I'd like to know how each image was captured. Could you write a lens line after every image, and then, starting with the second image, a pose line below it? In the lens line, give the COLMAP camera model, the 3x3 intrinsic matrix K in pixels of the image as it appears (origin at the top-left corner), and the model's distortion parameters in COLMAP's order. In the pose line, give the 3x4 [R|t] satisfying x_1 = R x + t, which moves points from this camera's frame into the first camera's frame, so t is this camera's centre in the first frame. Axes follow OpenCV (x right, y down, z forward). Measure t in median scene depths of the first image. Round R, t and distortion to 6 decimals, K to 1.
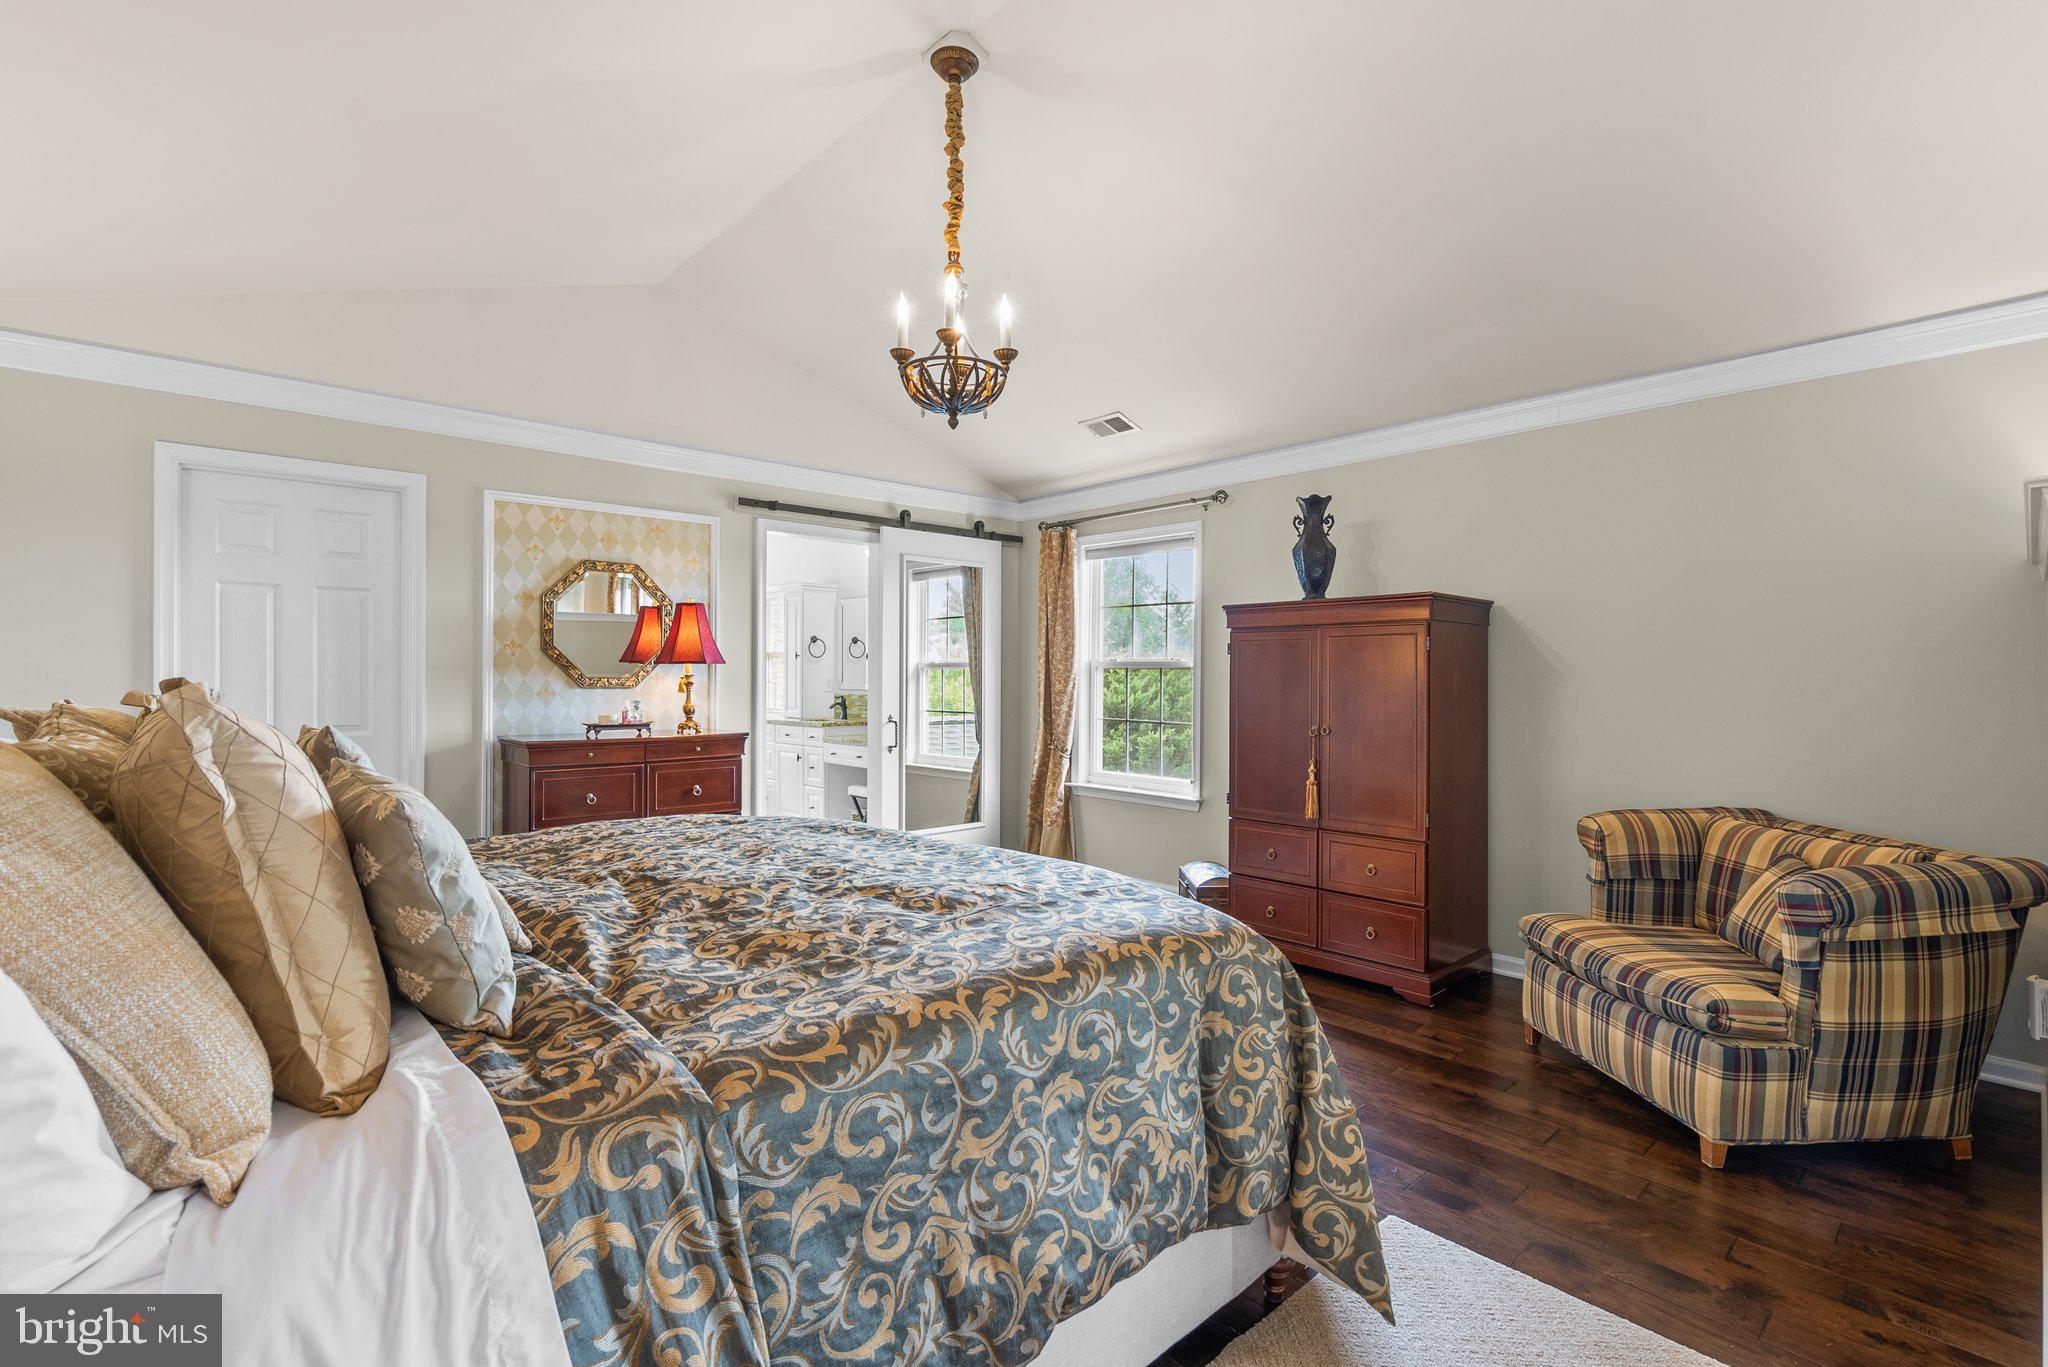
lens RADIAL K [[934.3, 0, 1023.3], [0, 934.3, 682.4], [0, 0, 1]] dist [-0.004741, 0.003309]
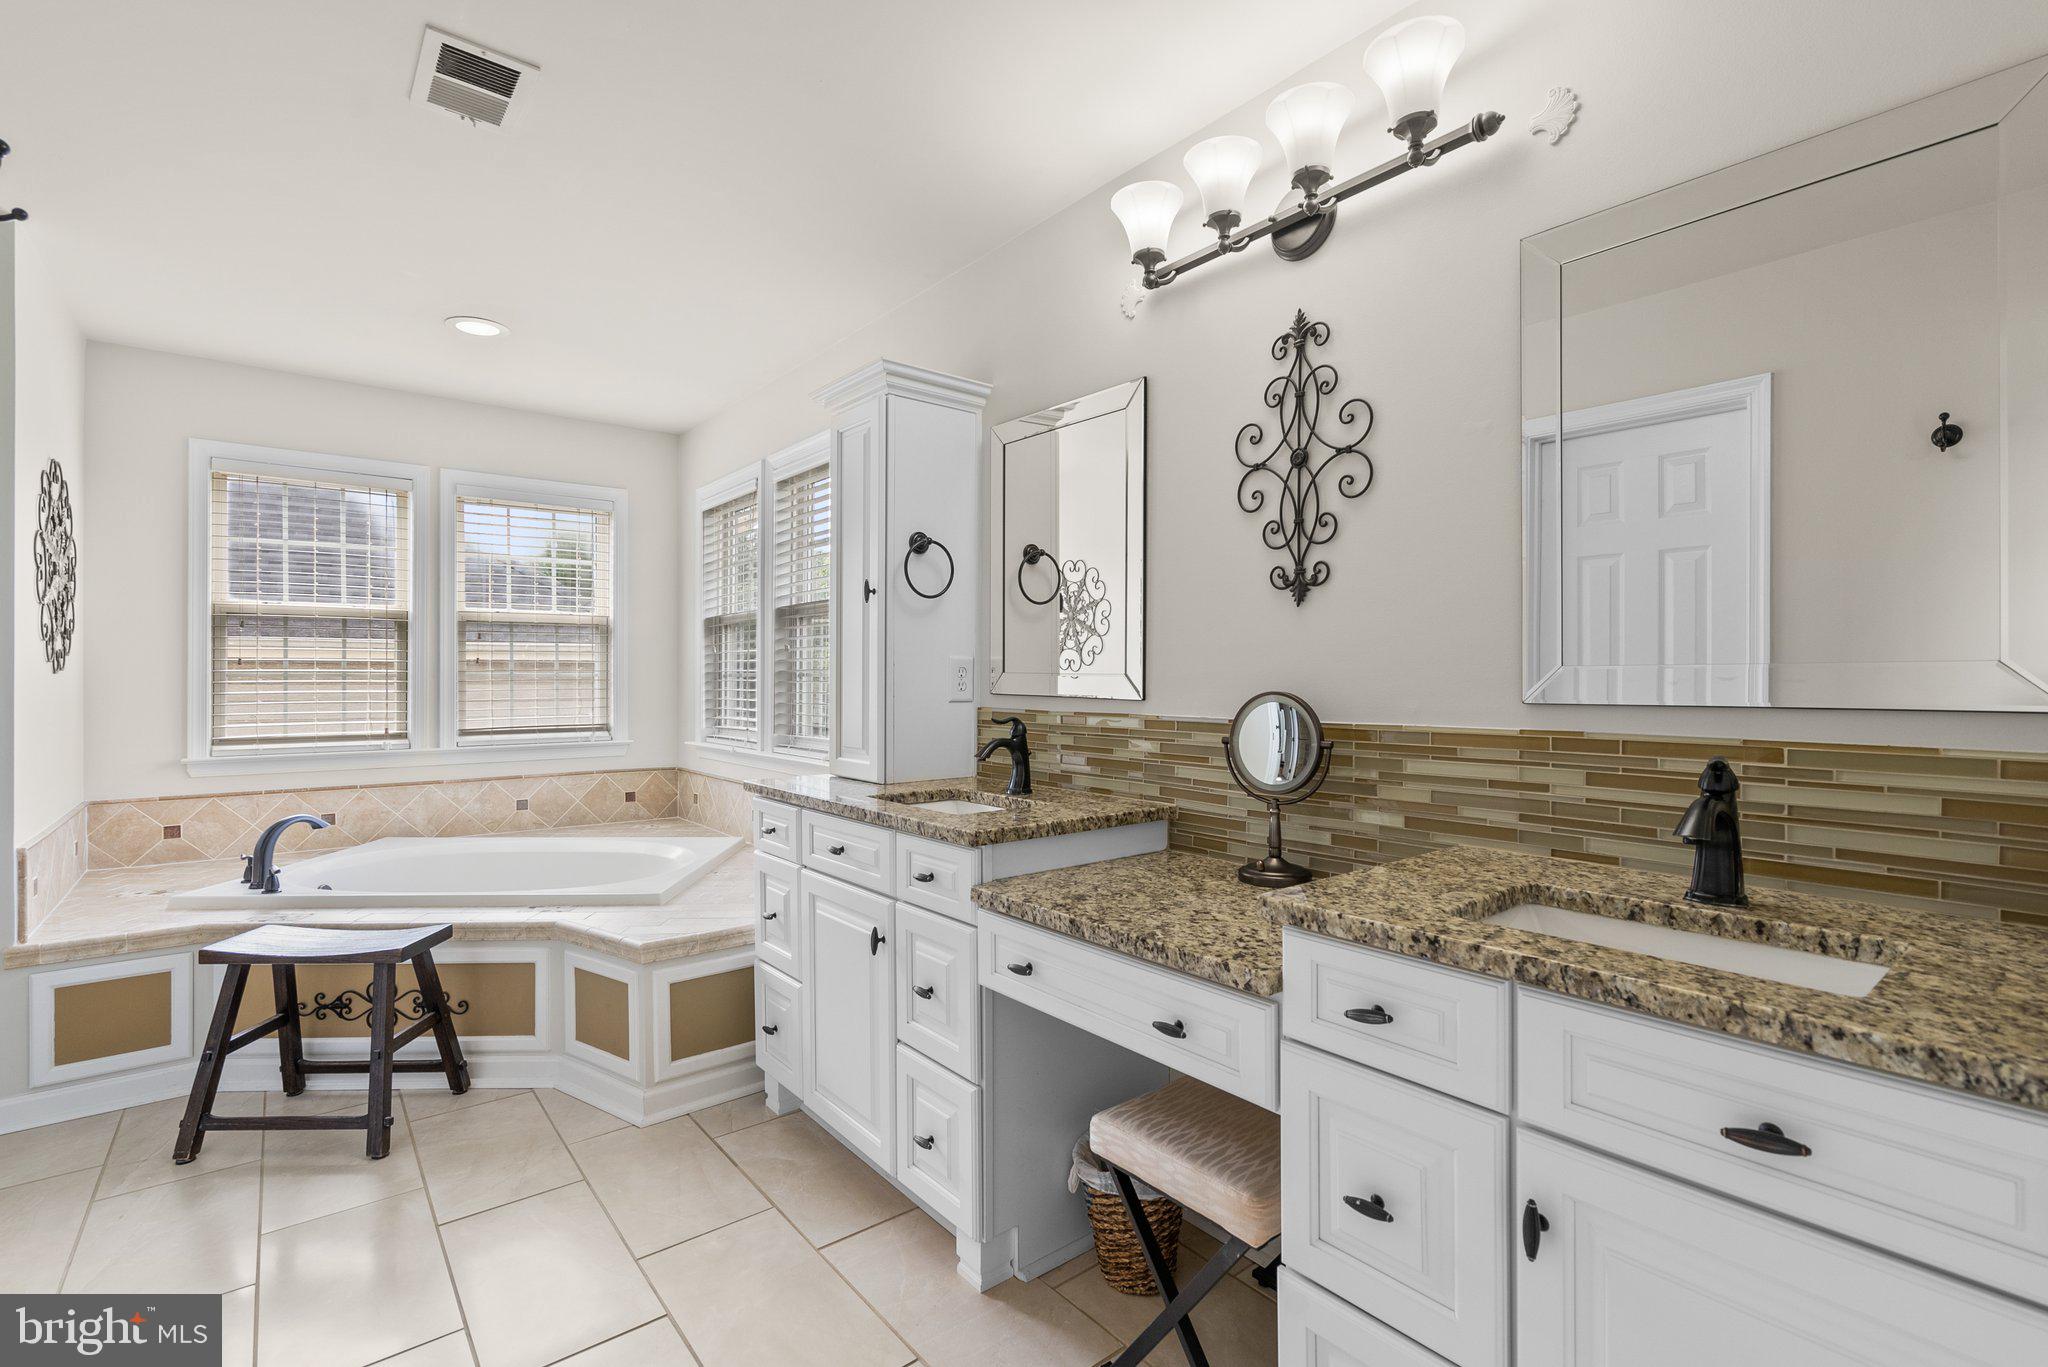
lens RADIAL K [[934.3, 0, 1027.9], [0, 934.3, 679.4], [0, 0, 1]] dist [-0.004741, 0.003309]
pose [[0.998055, -0.003236, -0.062259, -0.172862], [0.003211, 0.999995, -0.000498, 0.002416], [0.062260, 0.000297, 0.998060, 0.702964]]
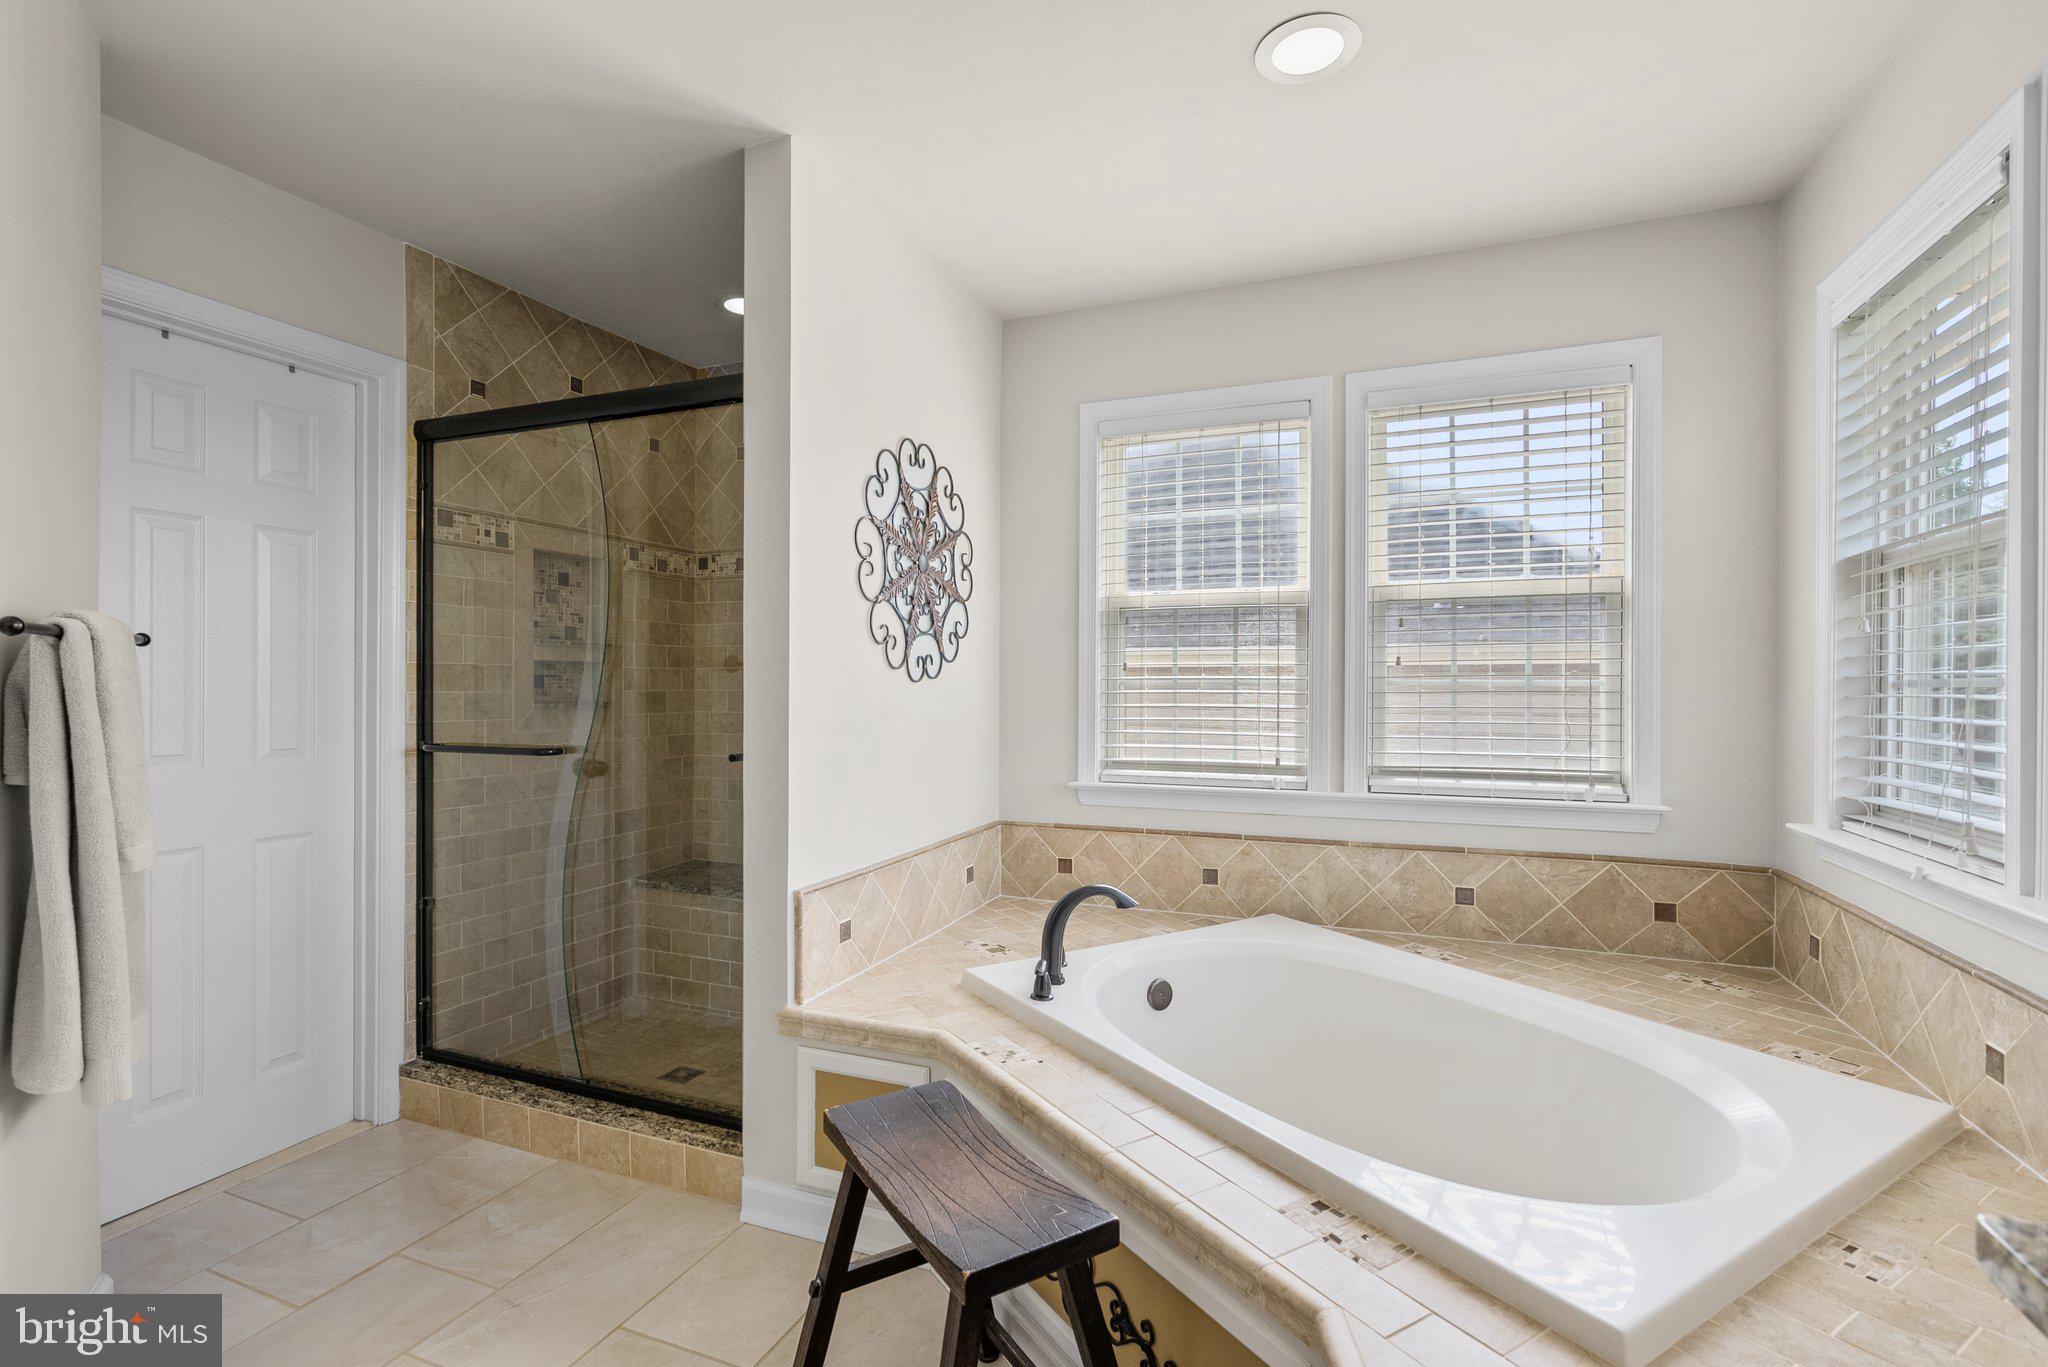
lens RADIAL K [[934.3, 0, 1033.3], [0, 934.3, 688.6], [0, 0, 1]] dist [-0.004741, 0.003309]
pose [[0.424999, 0.000606, -0.905194, -0.230435], [-0.002321, 0.999997, -0.000420, 0.001487], [0.905191, 0.002279, 0.424999, 0.854150]]
